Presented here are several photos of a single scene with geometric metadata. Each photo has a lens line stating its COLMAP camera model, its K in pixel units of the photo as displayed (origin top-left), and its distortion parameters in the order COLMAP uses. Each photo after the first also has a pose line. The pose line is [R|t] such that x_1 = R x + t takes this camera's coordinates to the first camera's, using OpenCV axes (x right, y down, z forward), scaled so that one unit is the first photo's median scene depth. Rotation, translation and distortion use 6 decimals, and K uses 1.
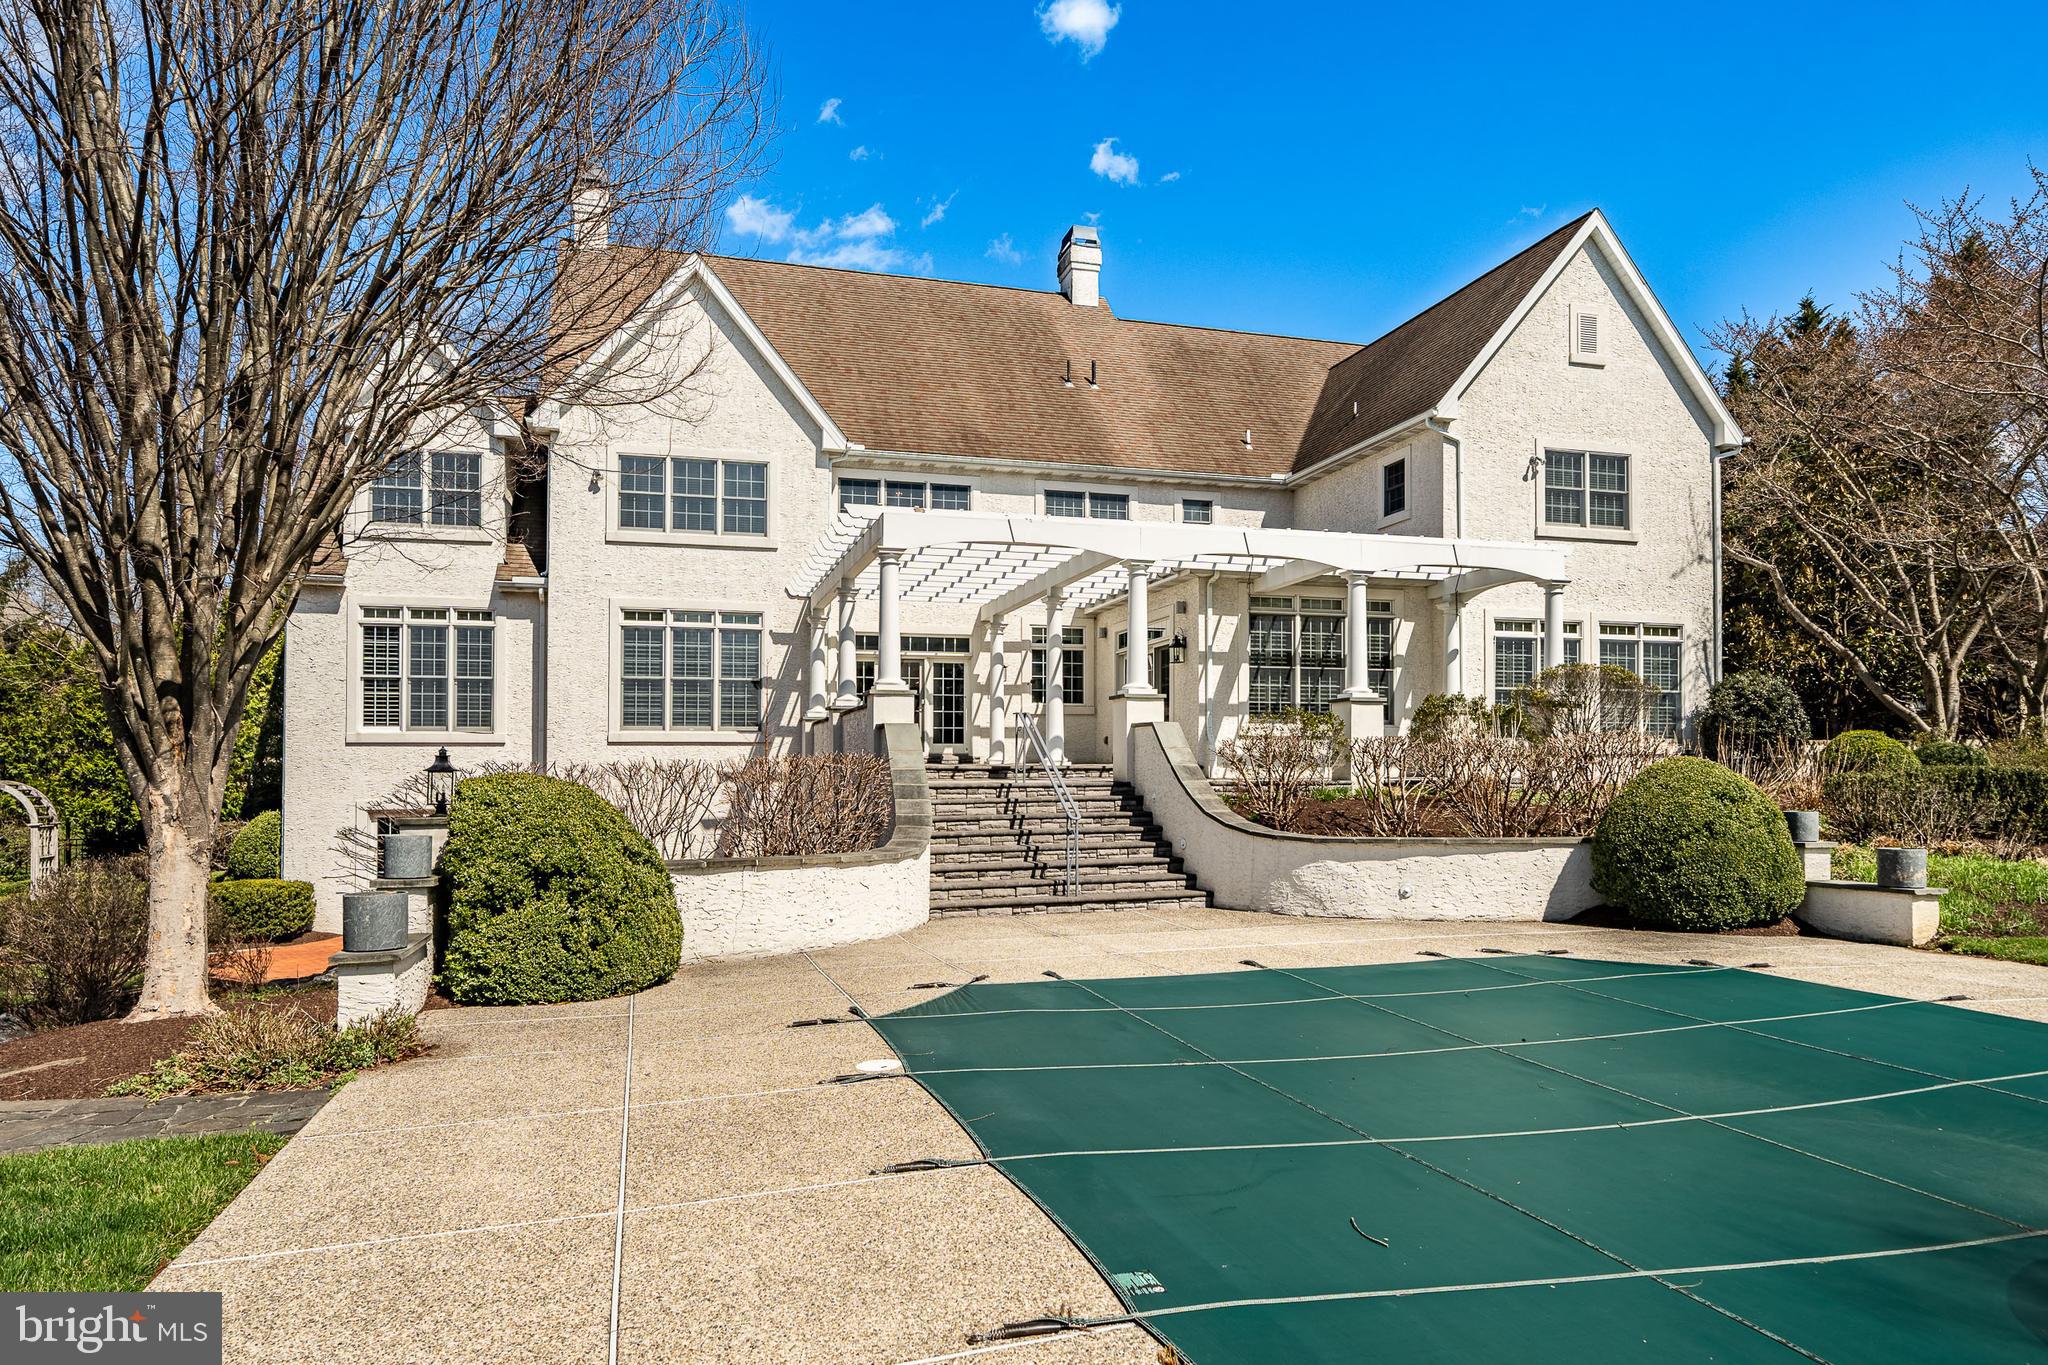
lens RADIAL K [[1229.7, 0, 1025.5], [0, 1229.7, 732.4], [0, 0, 1]] dist [-0.007916, 0.003844]
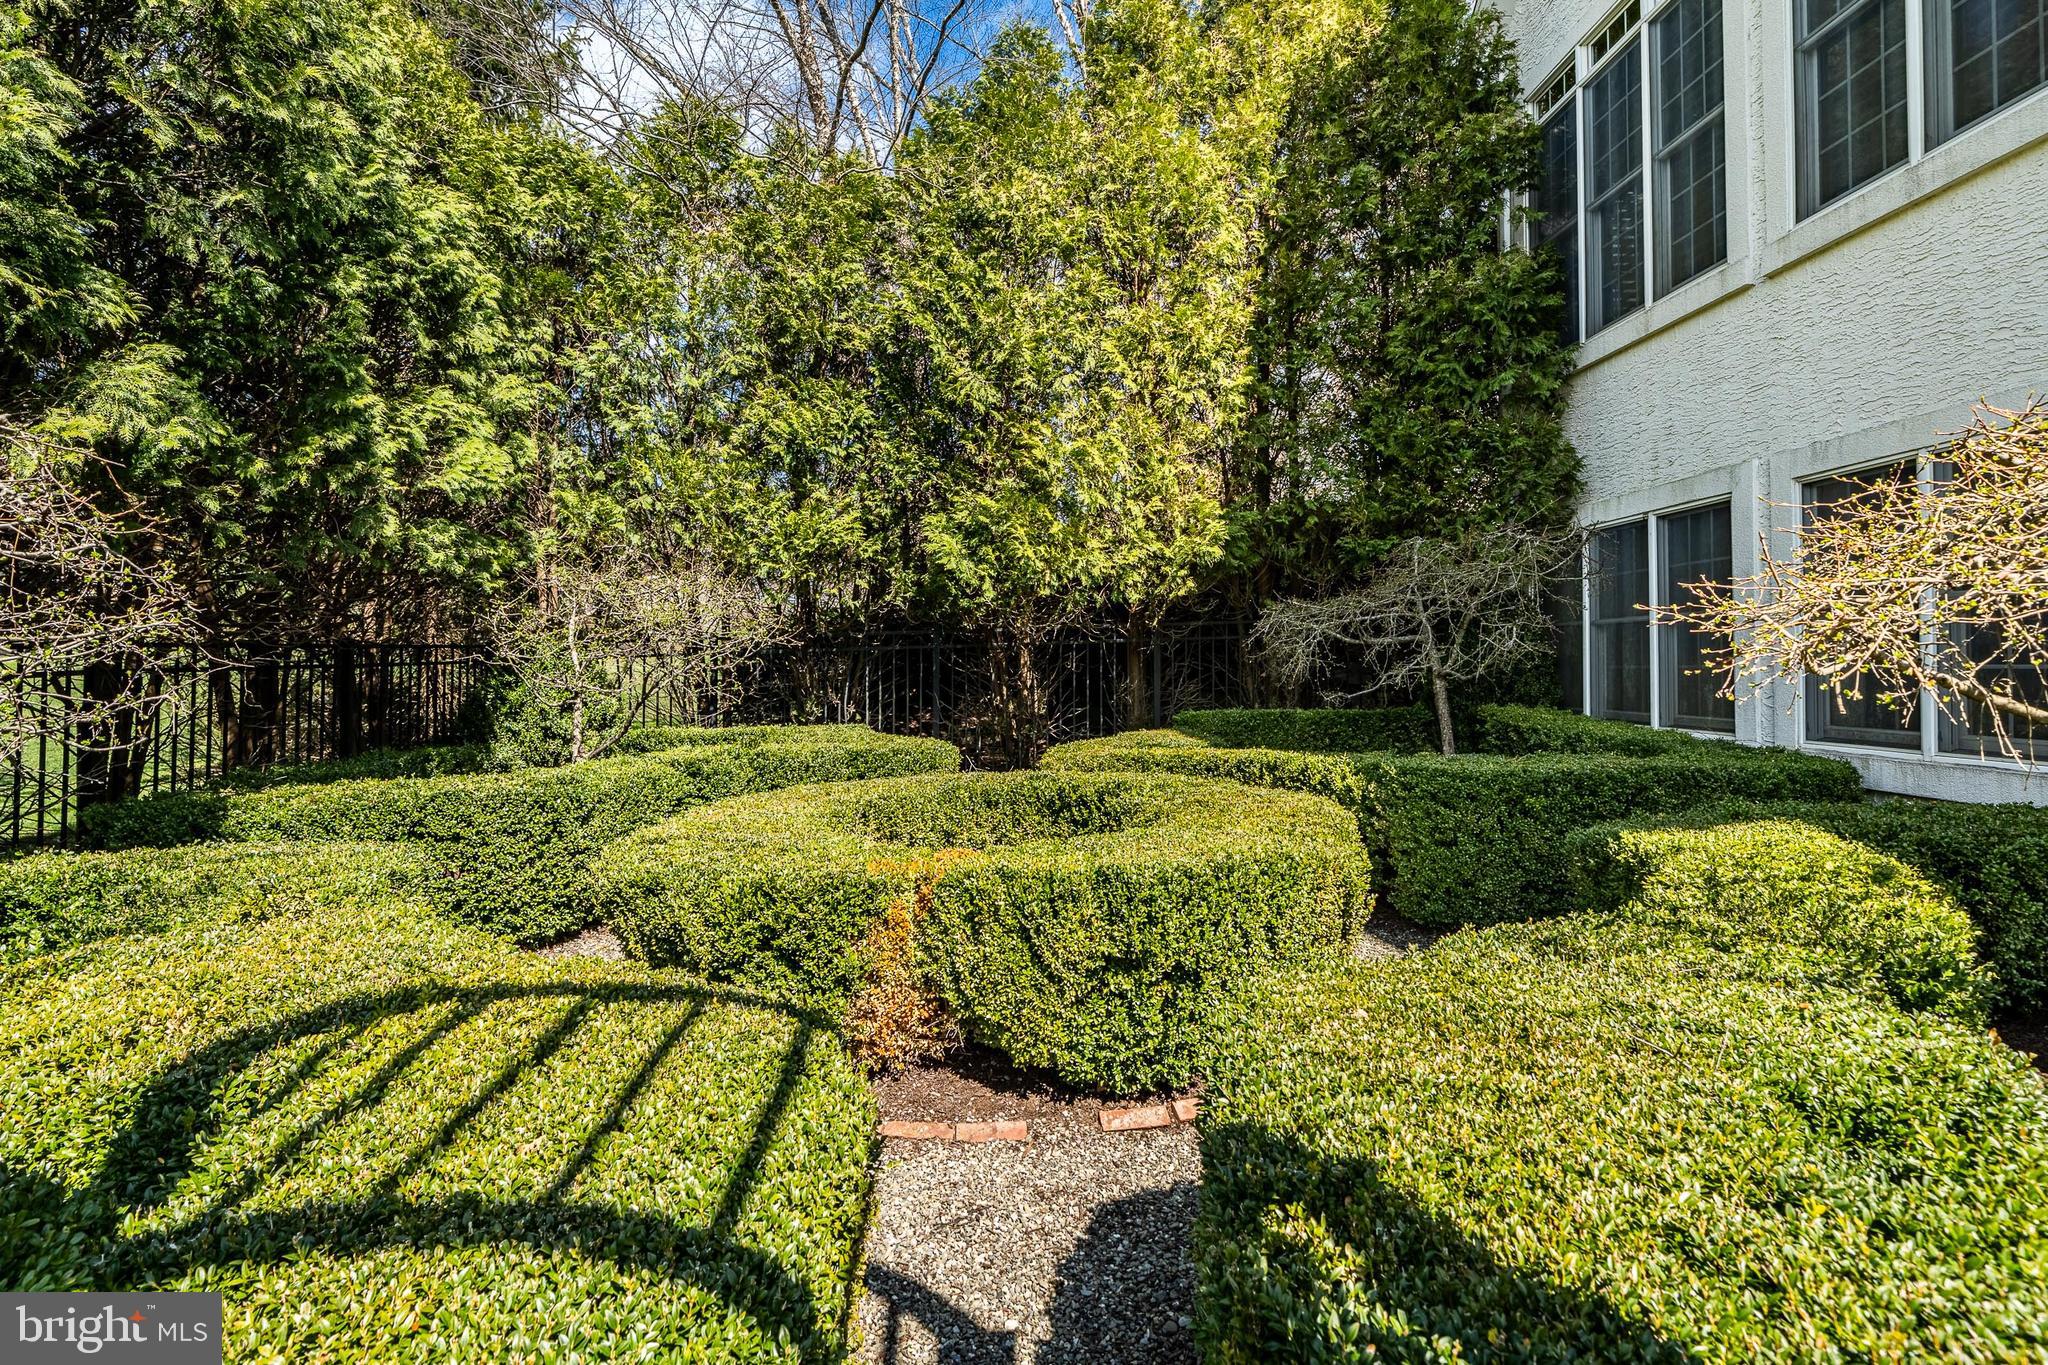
lens RADIAL K [[1018.1, 0, 1070.7], [0, 1018.1, 641.4], [0, 0, 1]] dist [-0.004811, -0.000547]
pose [[0.970604, 0.004677, -0.240636, -0.753541], [-0.001120, 0.999888, 0.014915, 0.104987], [0.240679, -0.014207, 0.970501, 0.894370]]
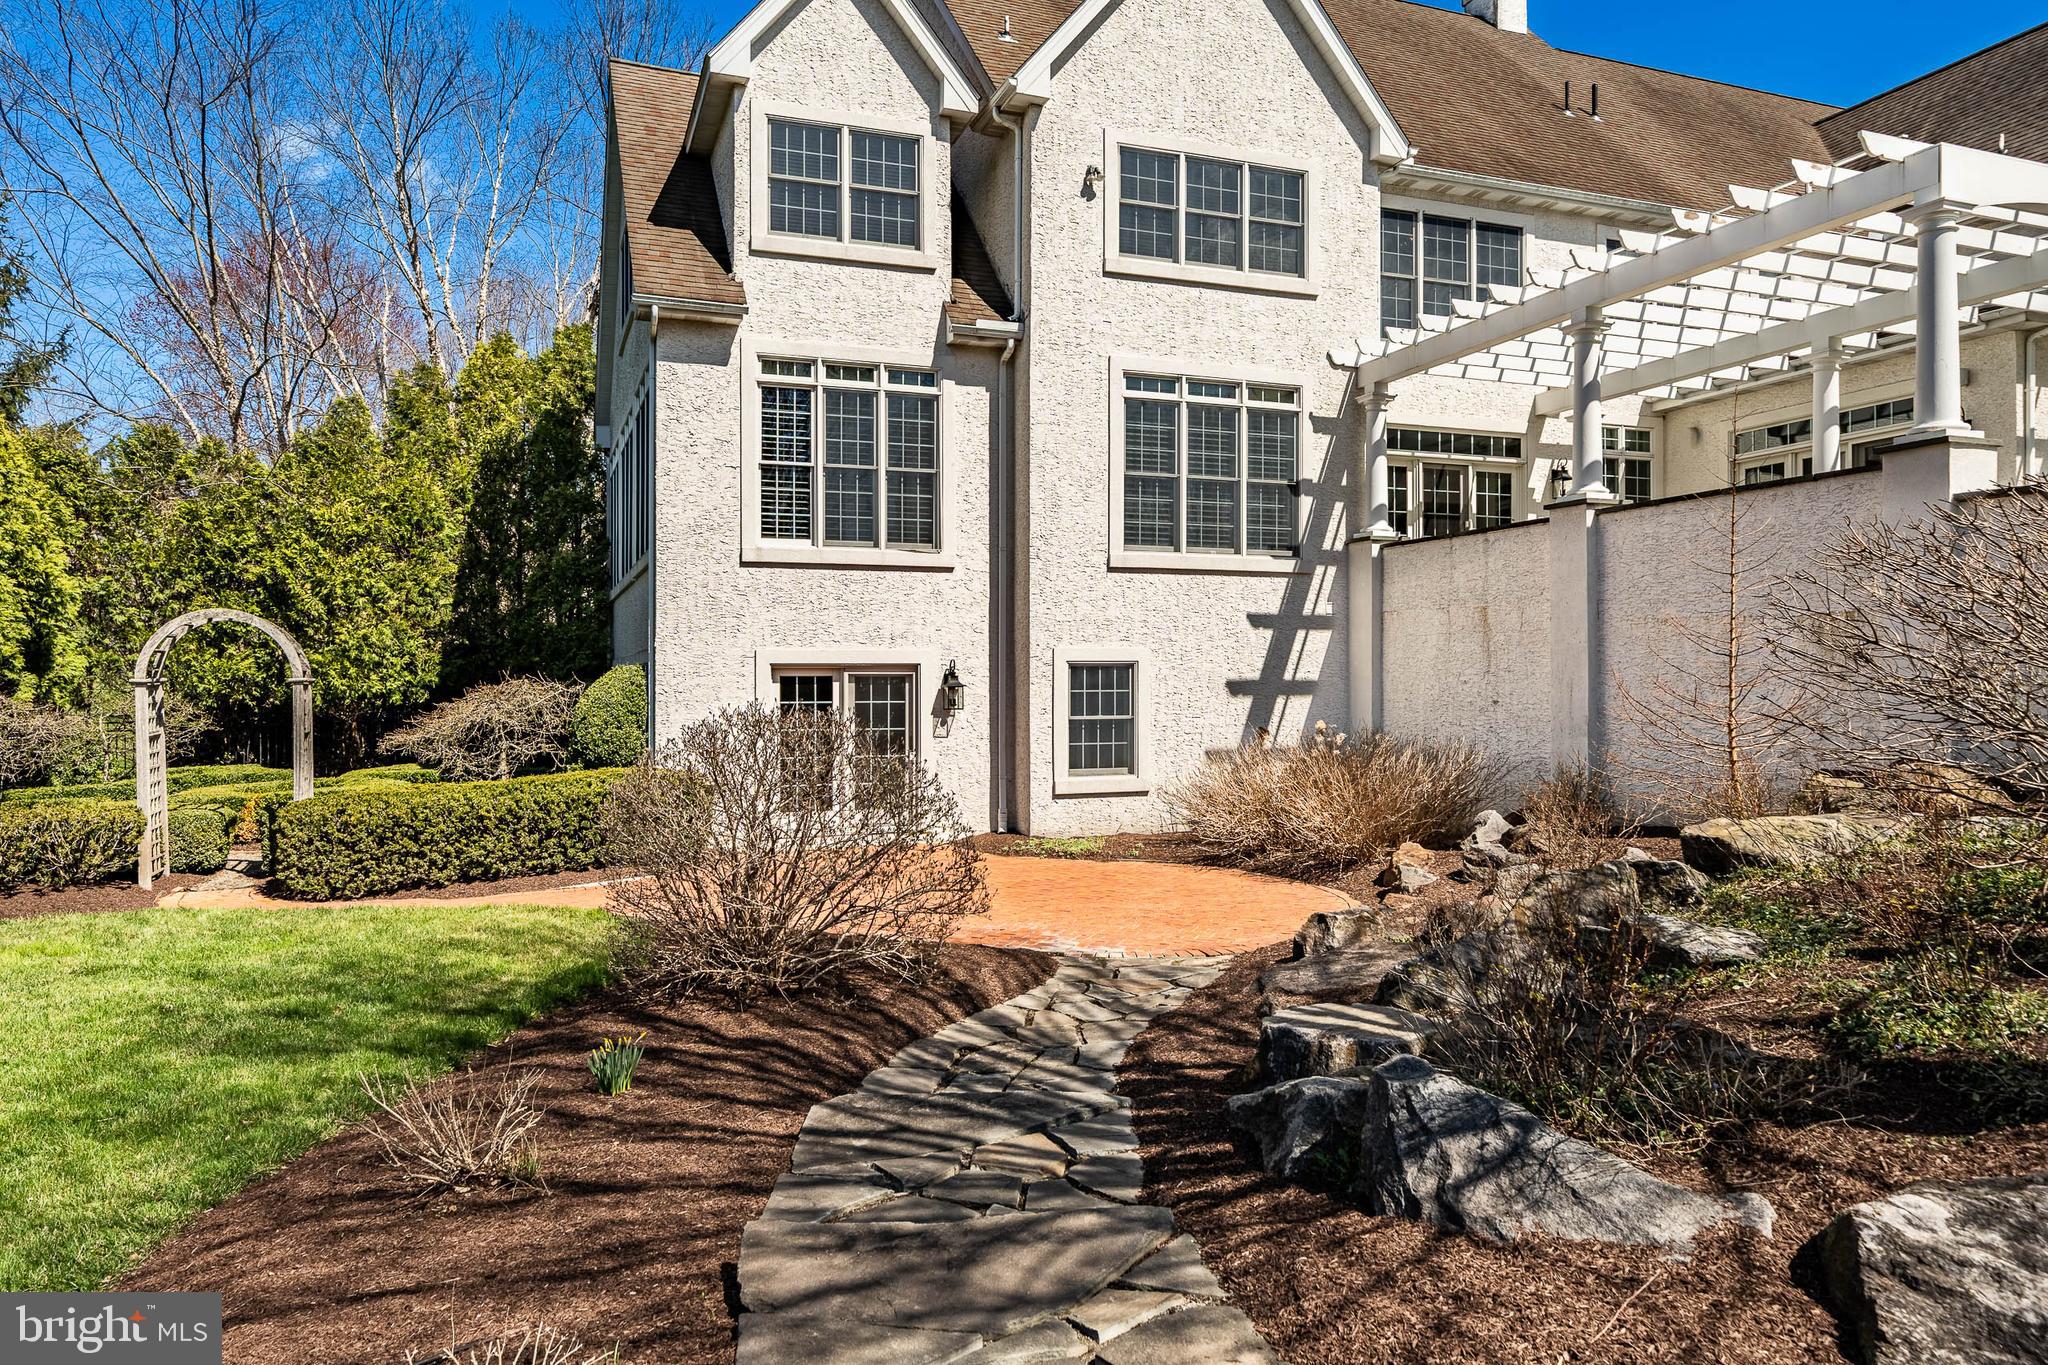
lens RADIAL K [[1289.0, 0, 1017.2], [0, 1289.0, 665.9], [0, 0, 1]] dist [-0.004485, 0.004453]
pose [[0.998277, 0.004780, 0.058477, -0.425565], [-0.006324, 0.999636, 0.026245, 0.043309], [-0.058330, -0.026569, 0.997944, 0.282680]]
